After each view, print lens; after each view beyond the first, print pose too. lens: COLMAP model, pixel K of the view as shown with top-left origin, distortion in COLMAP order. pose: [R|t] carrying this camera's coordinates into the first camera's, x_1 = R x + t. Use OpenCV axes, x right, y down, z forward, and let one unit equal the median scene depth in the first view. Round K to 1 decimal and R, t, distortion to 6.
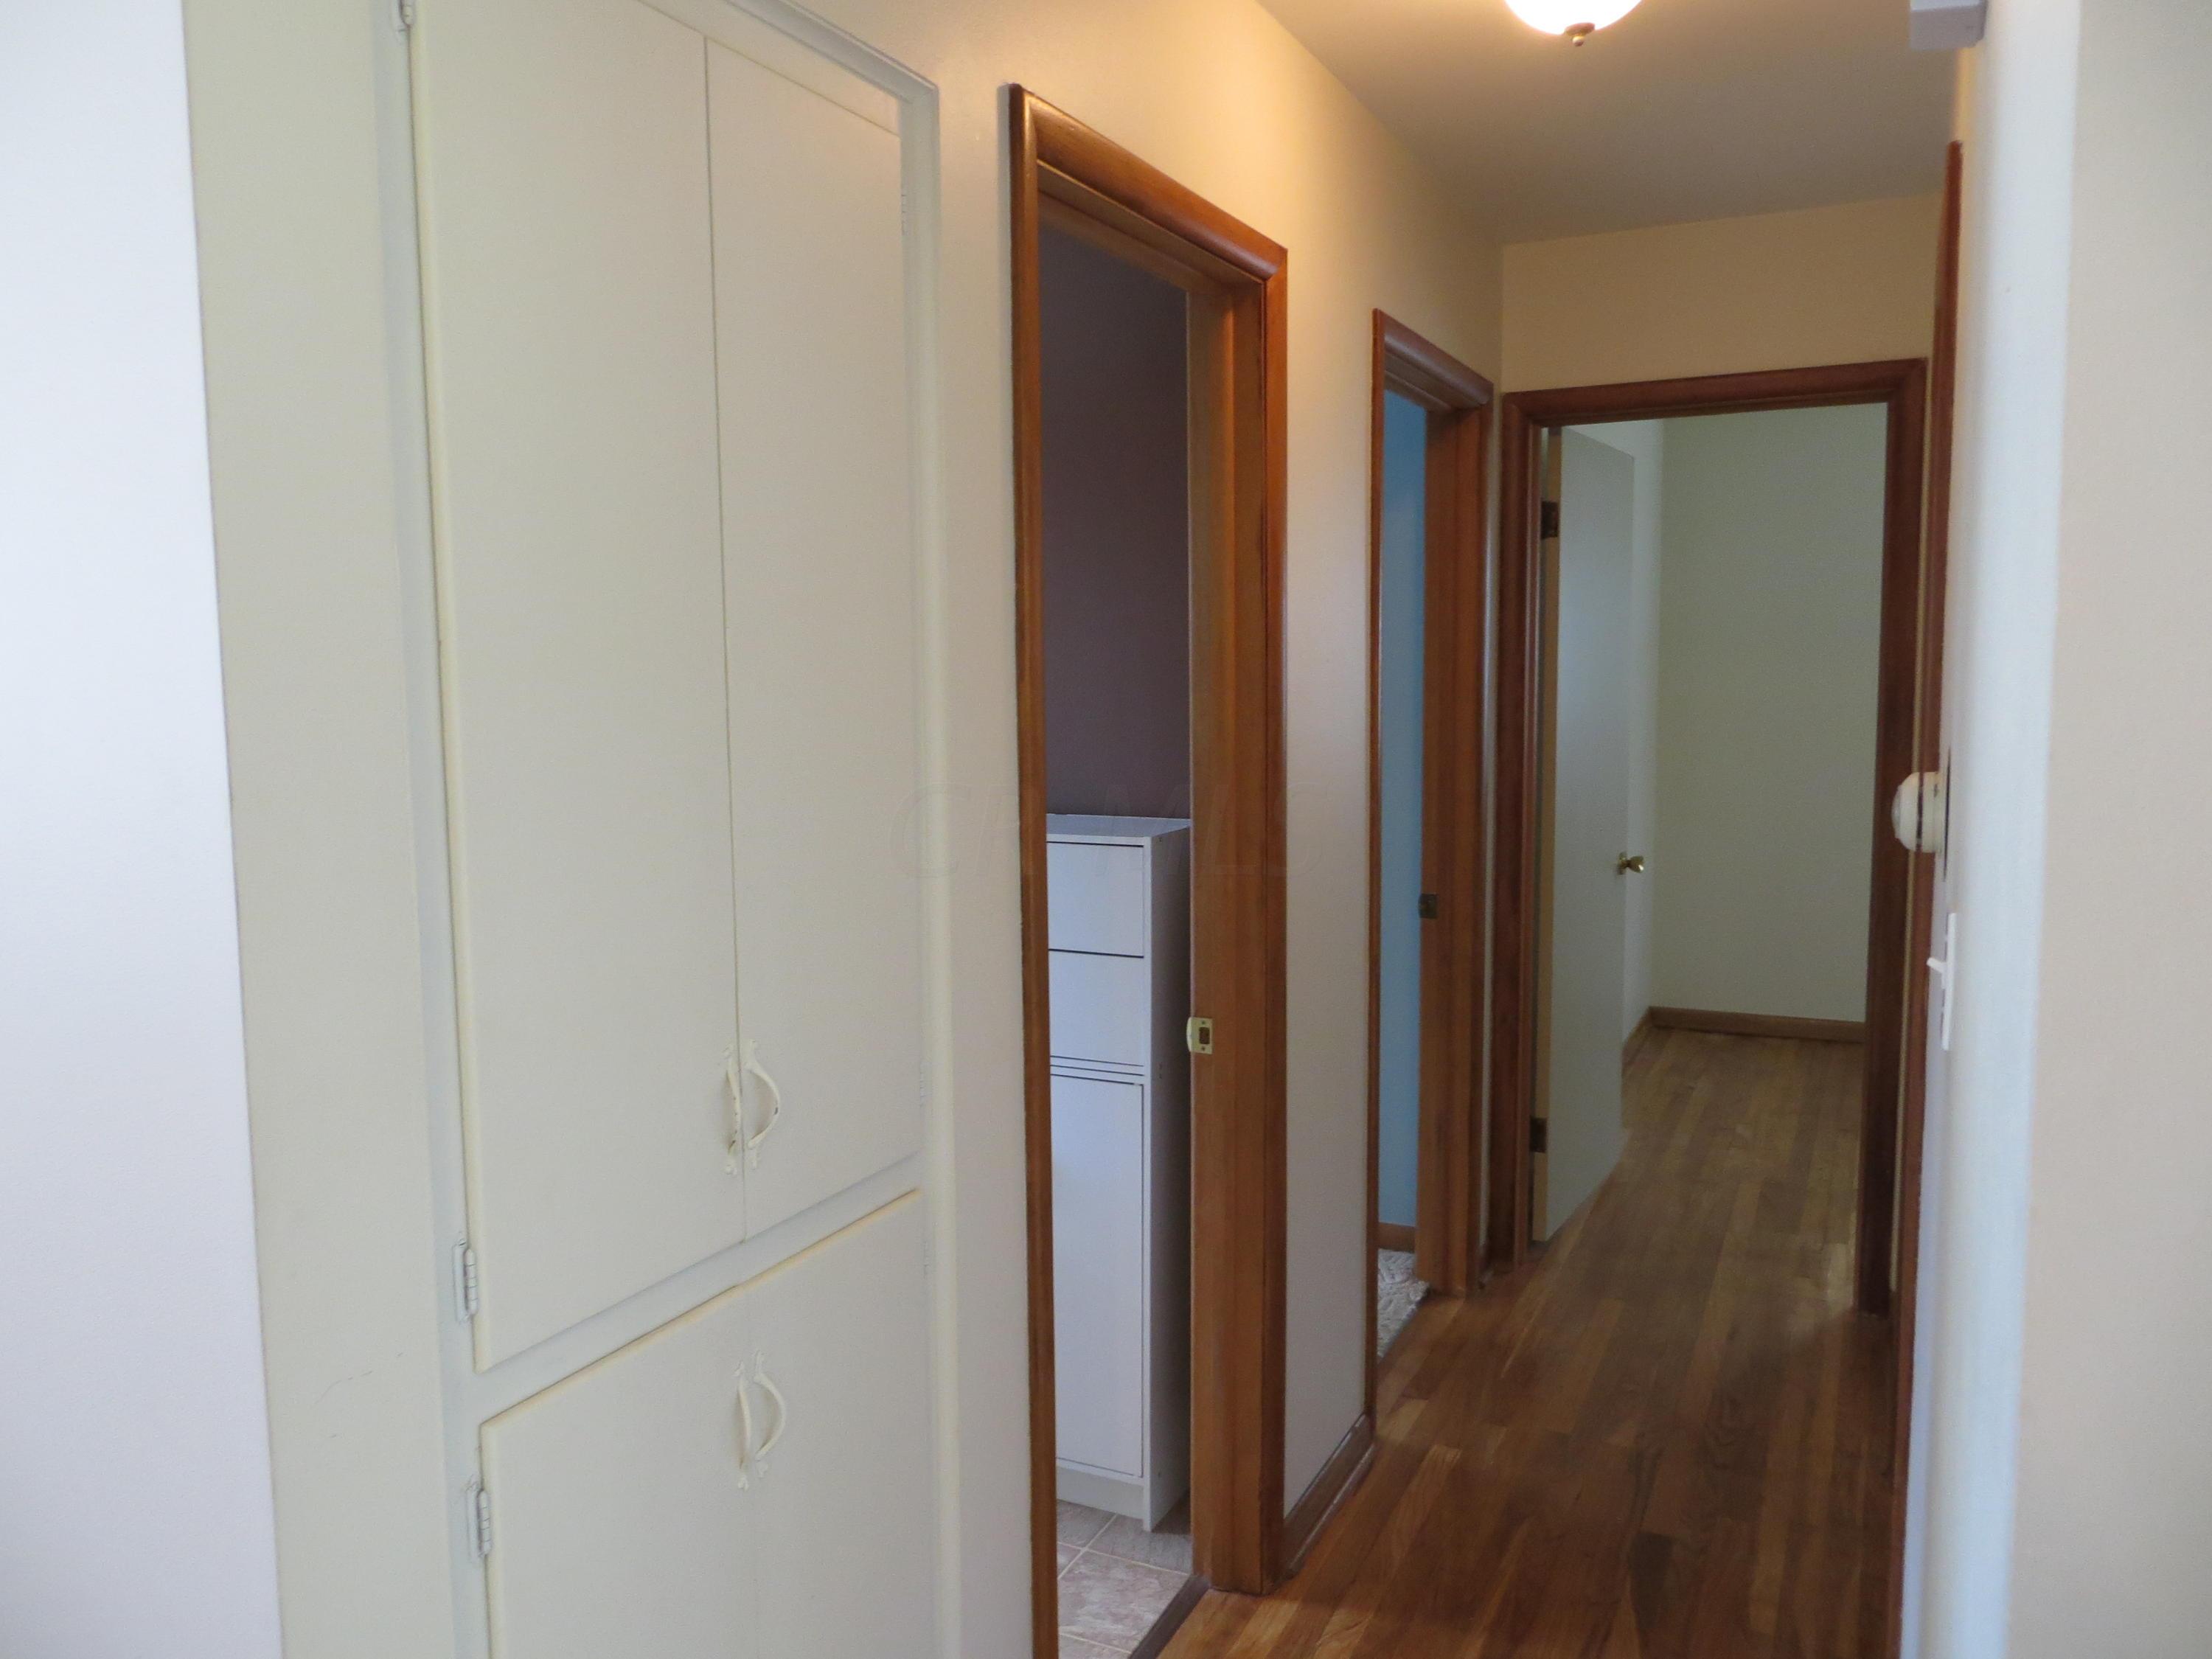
lens RADIAL K [[1670.8, 0, 1088.6], [0, 1670.8, 830.1], [0, 0, 1]] dist [-0.011600, -0.001423]
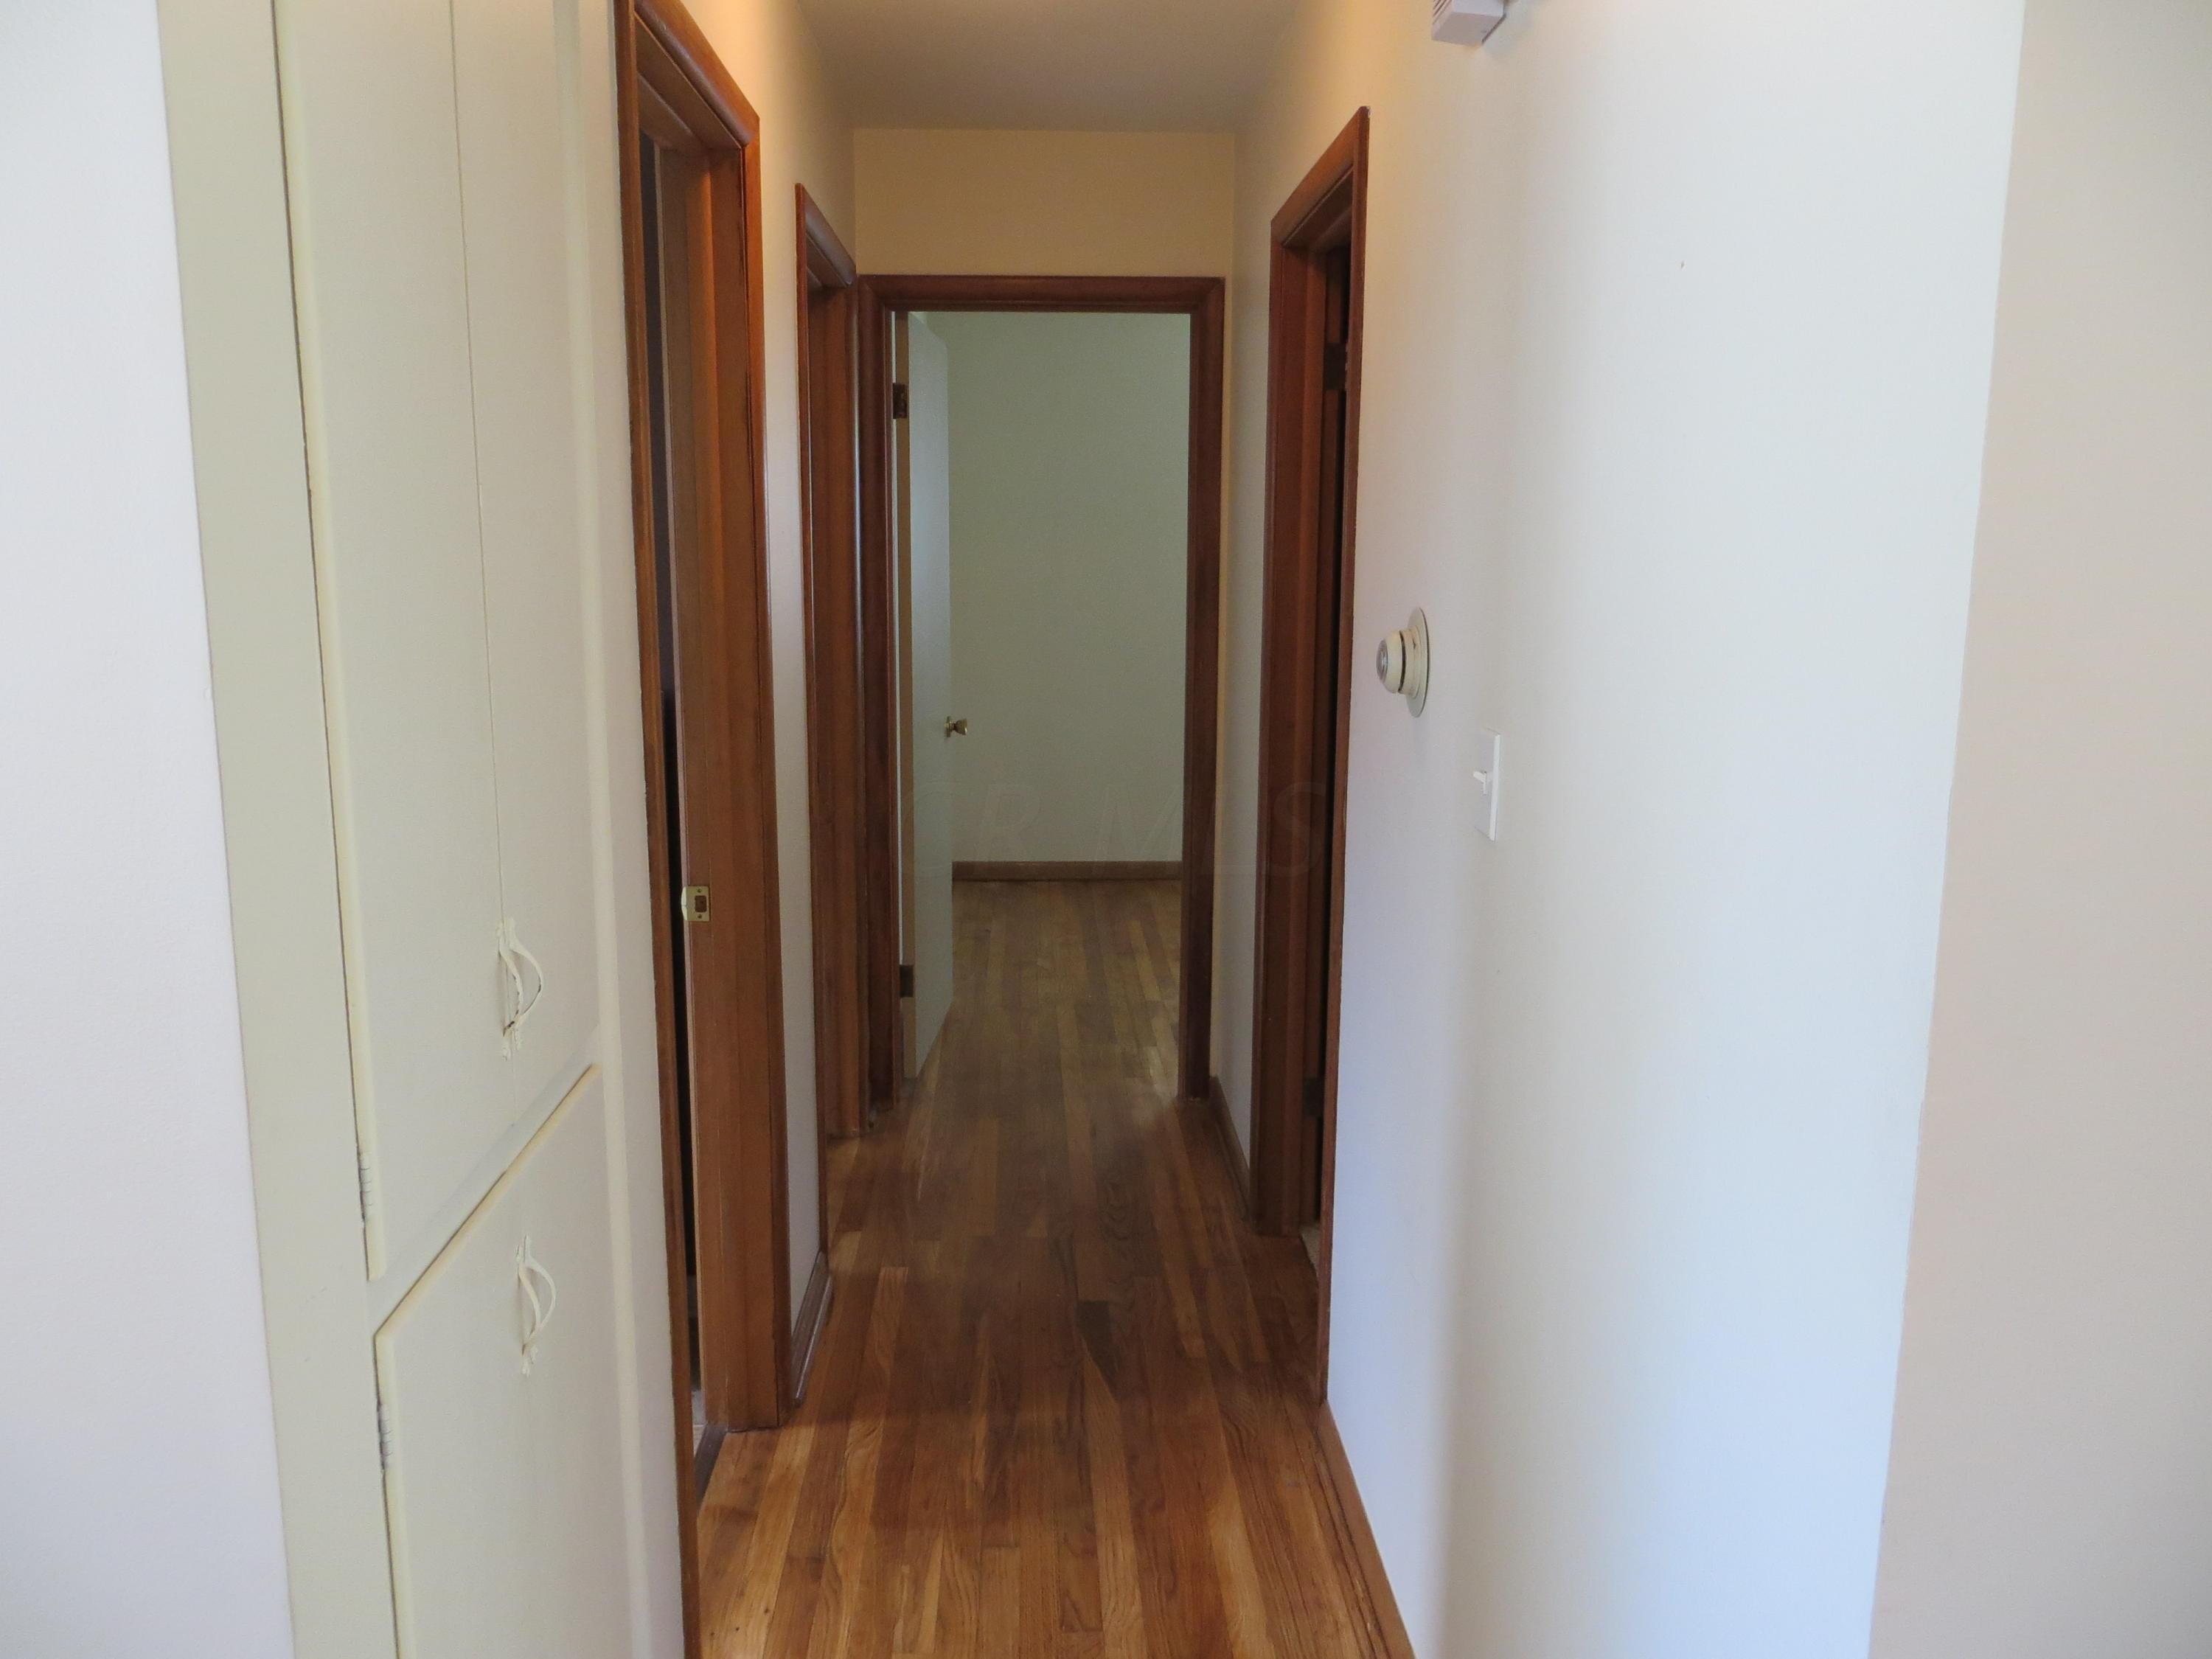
lens RADIAL K [[1670.8, 0, 1104.2], [0, 1670.8, 833.1], [0, 0, 1]] dist [-0.011600, -0.001423]
pose [[0.879853, -0.065906, 0.470653, -0.155346], [0.030539, 0.996131, 0.082399, 0.003470], [-0.474263, -0.058126, 0.878462, -0.002571]]
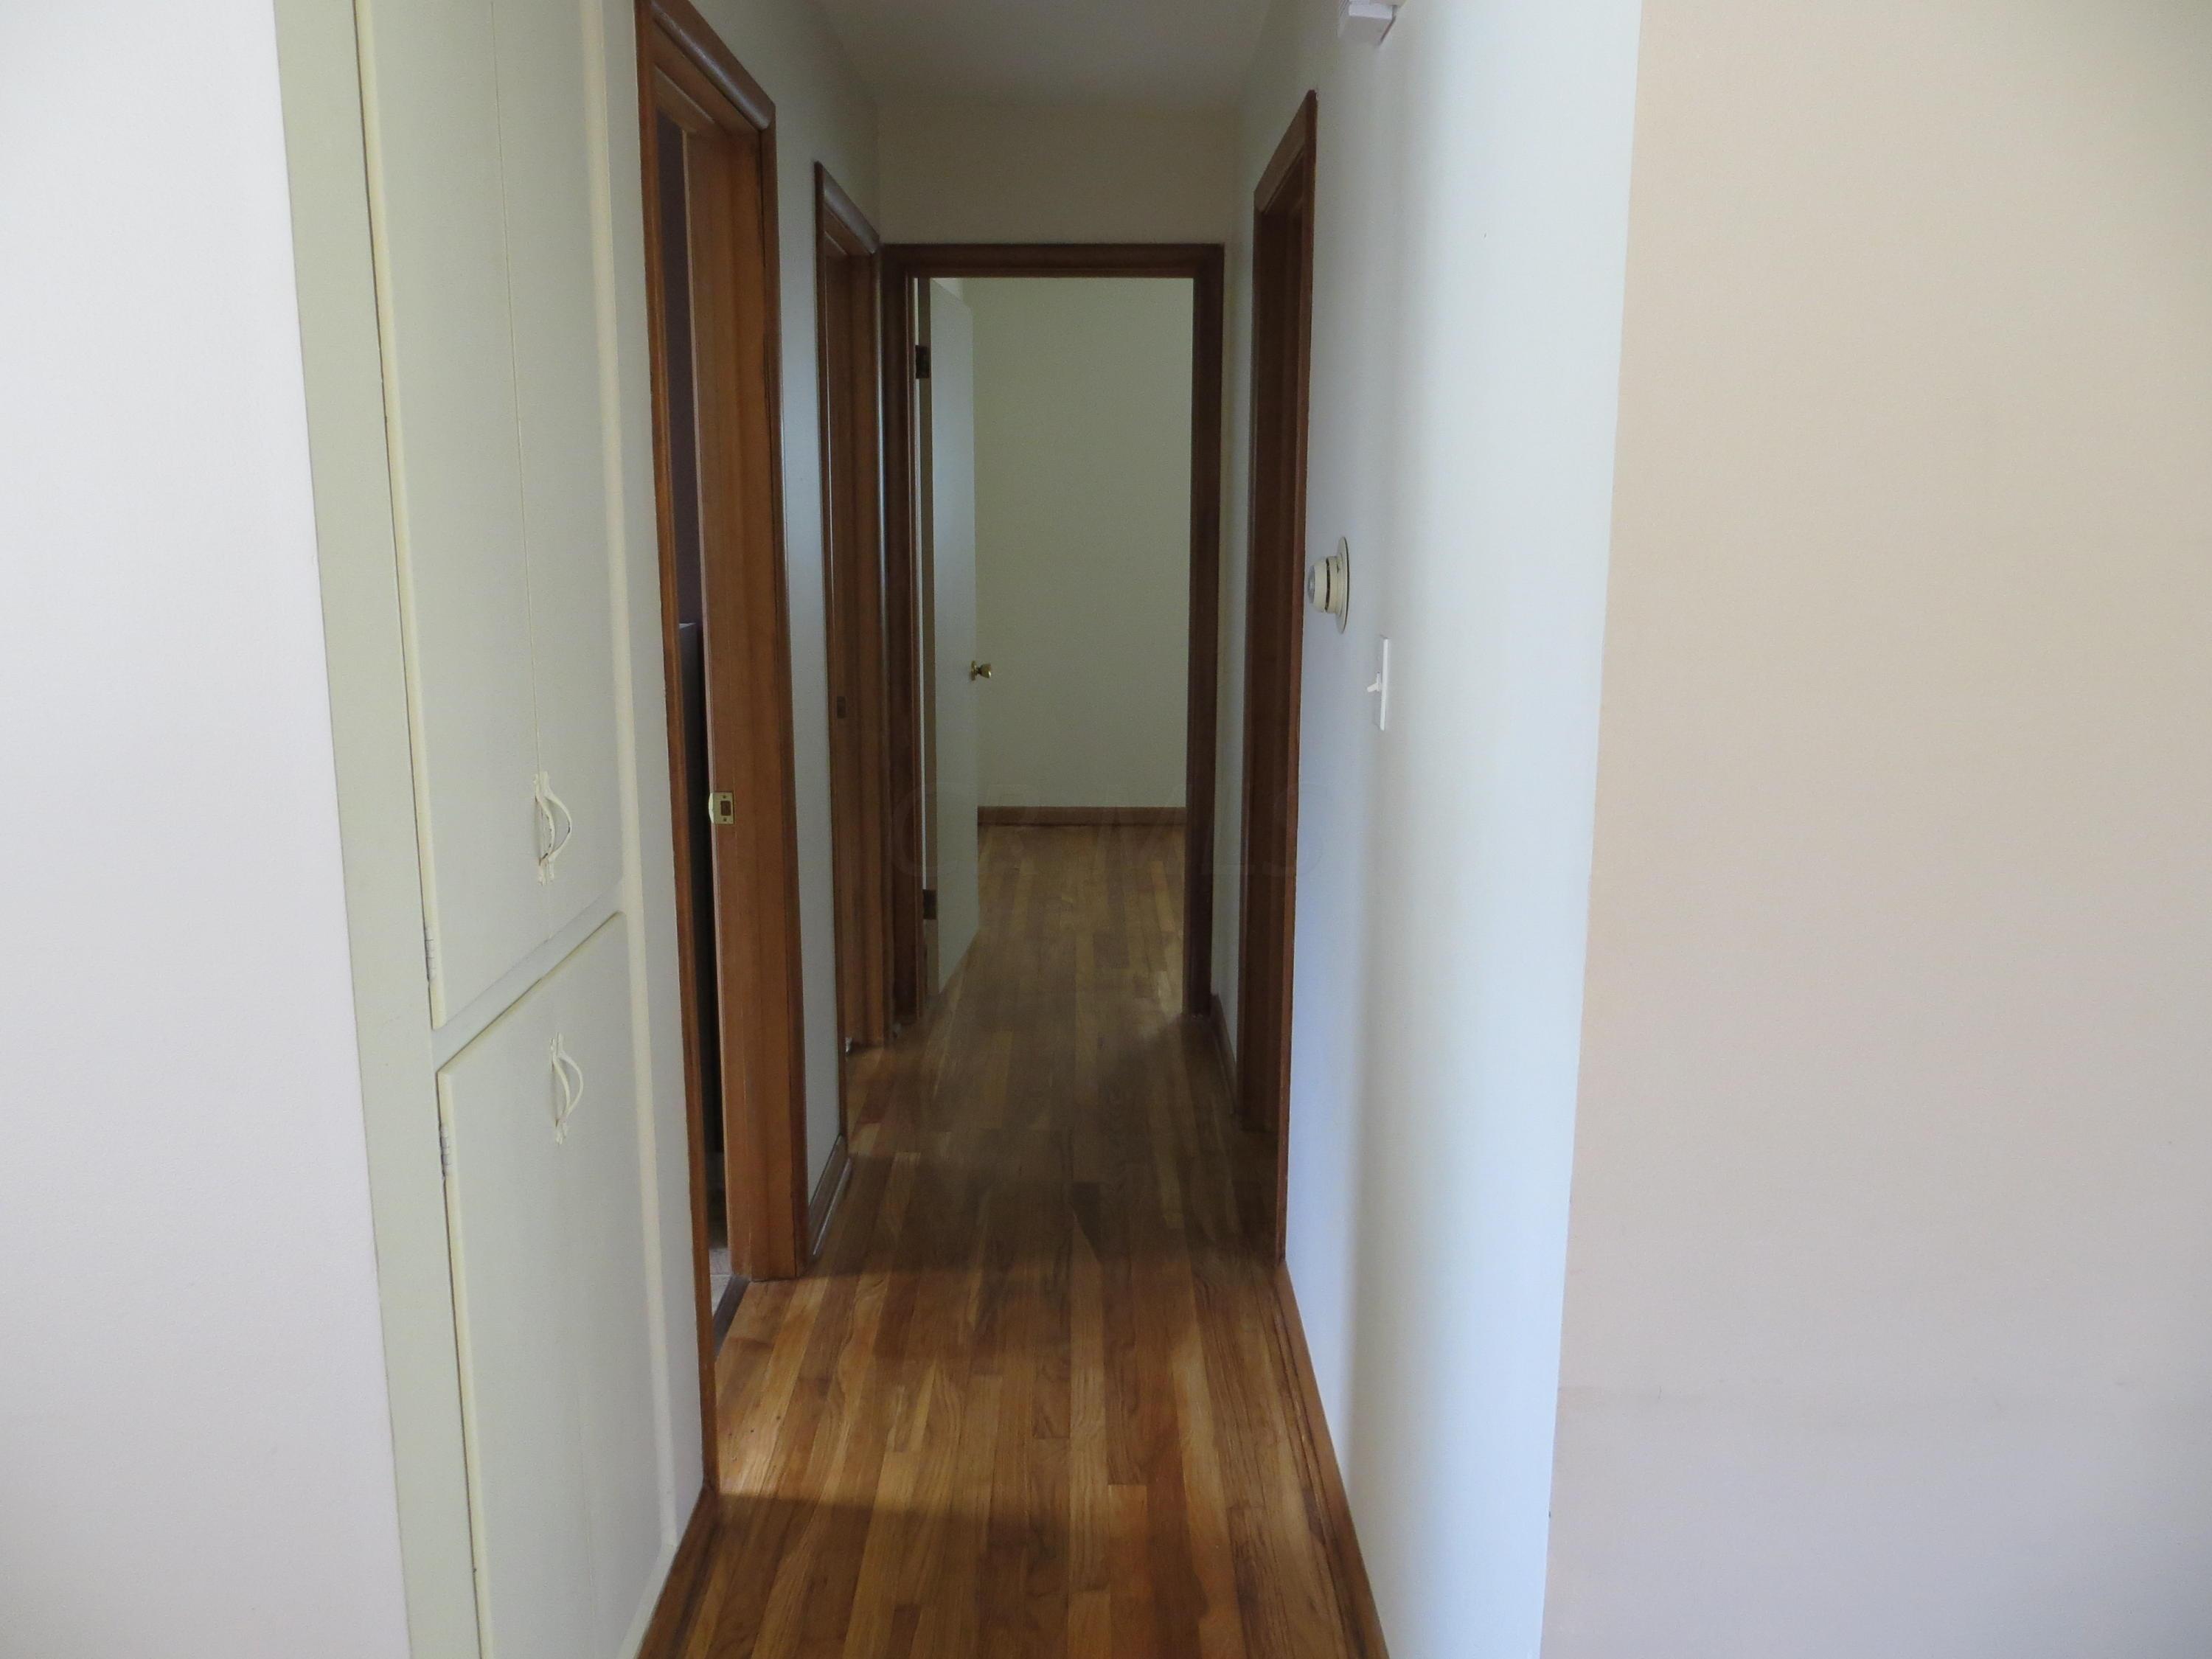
lens RADIAL K [[1670.8, 0, 1103.9], [0, 1670.8, 832.1], [0, 0, 1]] dist [-0.011600, -0.001423]
pose [[0.896120, -0.070795, 0.438129, -0.163989], [0.029708, 0.994550, 0.099943, 0.026807], [-0.442816, -0.076545, 0.893339, -0.109503]]
